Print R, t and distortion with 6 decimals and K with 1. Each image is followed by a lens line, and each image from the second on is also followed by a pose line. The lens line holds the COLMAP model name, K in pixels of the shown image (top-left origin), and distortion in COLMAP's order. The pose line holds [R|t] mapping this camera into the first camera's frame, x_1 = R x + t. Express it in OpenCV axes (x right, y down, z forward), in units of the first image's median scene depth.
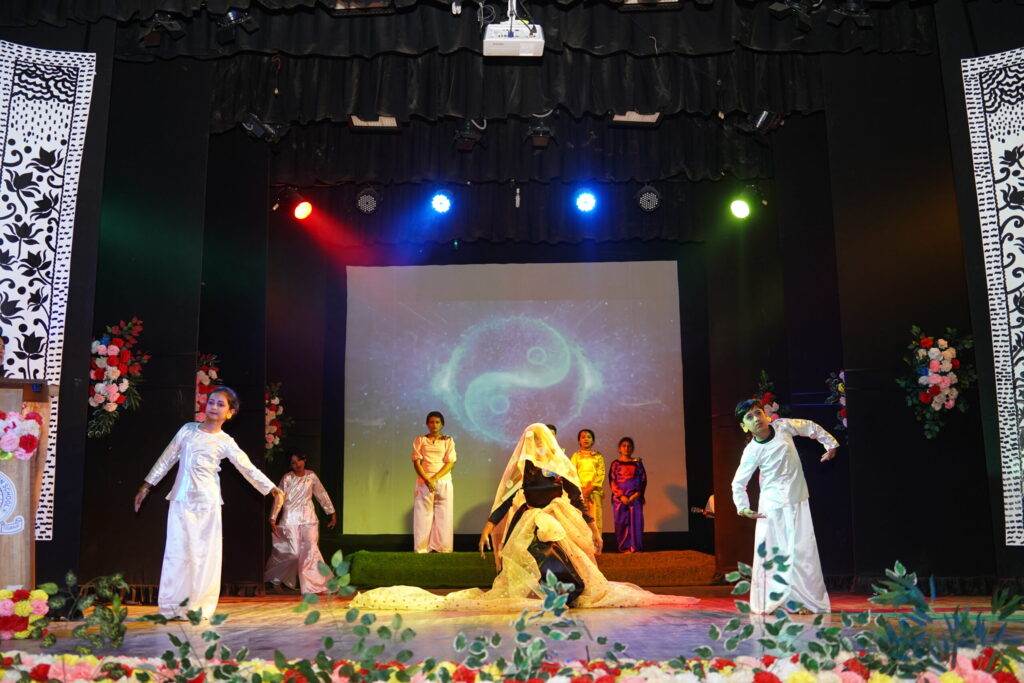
lens RADIAL K [[1055.6, 0, 512.0], [0, 1055.6, 347.8], [0, 0, 1]] dist [-0.075116, 0.000000]
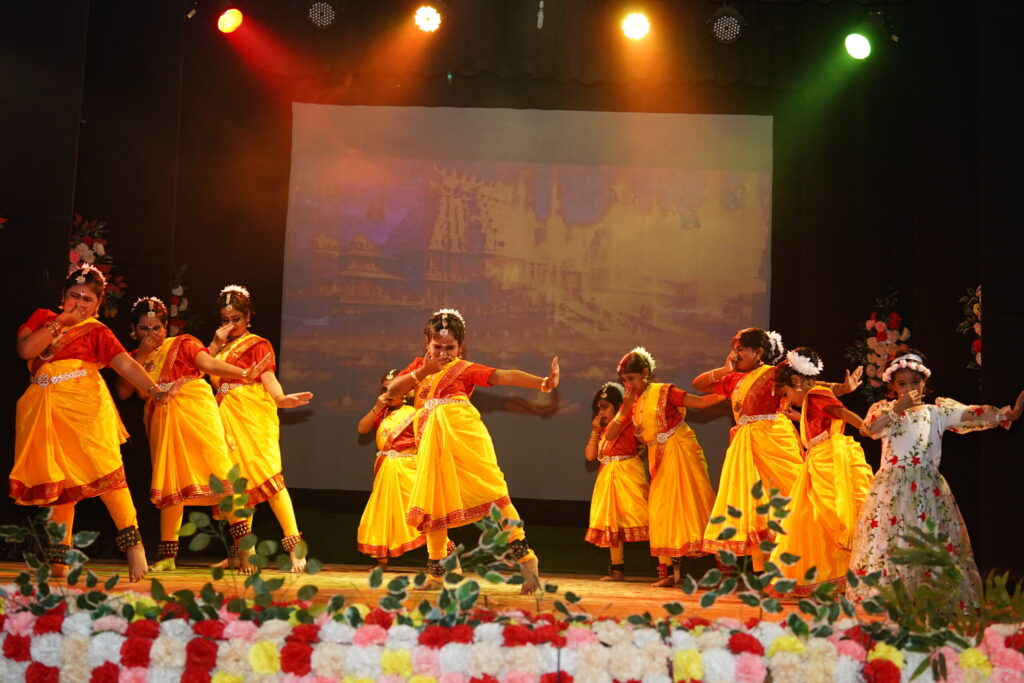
lens RADIAL K [[1611.9, 0, 509.0], [0, 1611.9, 334.8], [0, 0, 1]] dist [-0.071161, 0.000000]
pose [[0.998508, 0.048671, -0.024738, 0.037202], [-0.047017, 0.996871, 0.063538, 0.002283], [0.027753, -0.062280, 0.997673, -0.118490]]
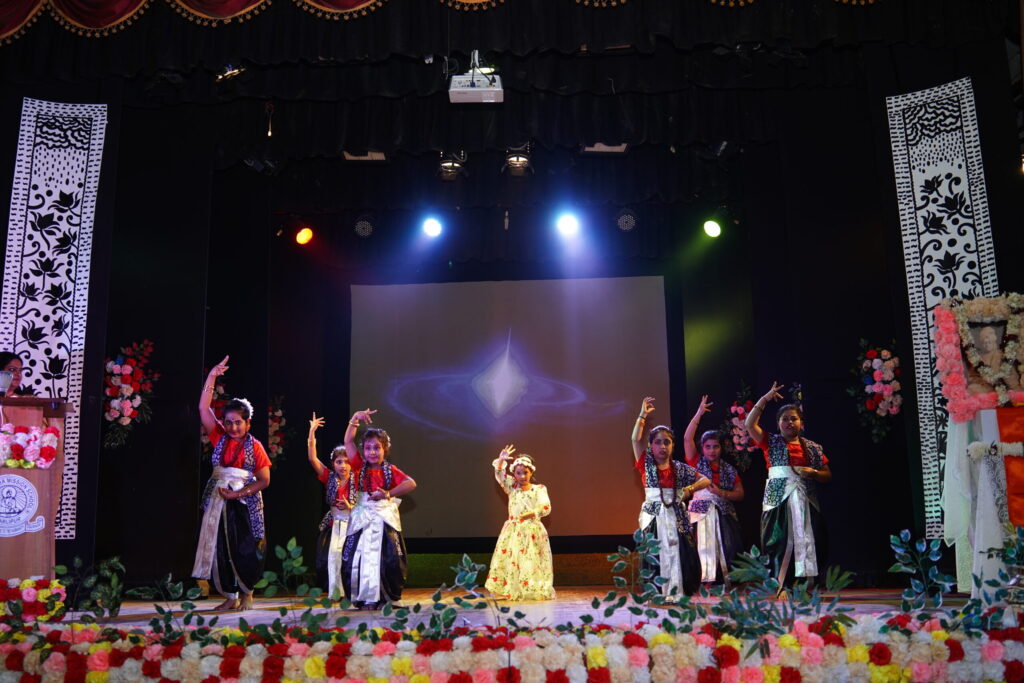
lens RADIAL K [[1055.6, 0, 508.1], [0, 1055.6, 340.9], [0, 0, 1]] dist [-0.075116, 0.000000]
pose [[0.999534, -0.010883, -0.028521, 0.063901], [0.010480, 0.999844, -0.014233, -0.008710], [0.028671, 0.013927, 0.999492, -0.115741]]
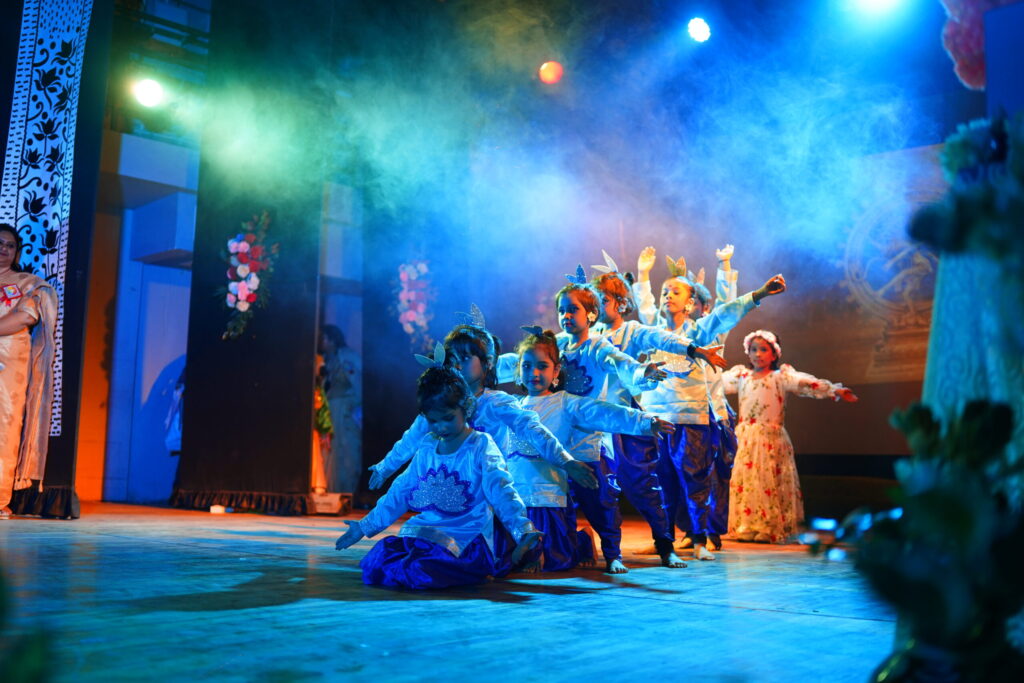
lens RADIAL K [[1055.6, 0, 449.8], [0, 1055.6, 361.8], [0, 0, 1]] dist [-0.075116, 0.000000]
pose [[0.780228, -0.053690, -0.623187, 0.426496], [0.097868, 0.994517, 0.036848, 0.108839], [0.617791, -0.089740, 0.781205, 0.434751]]
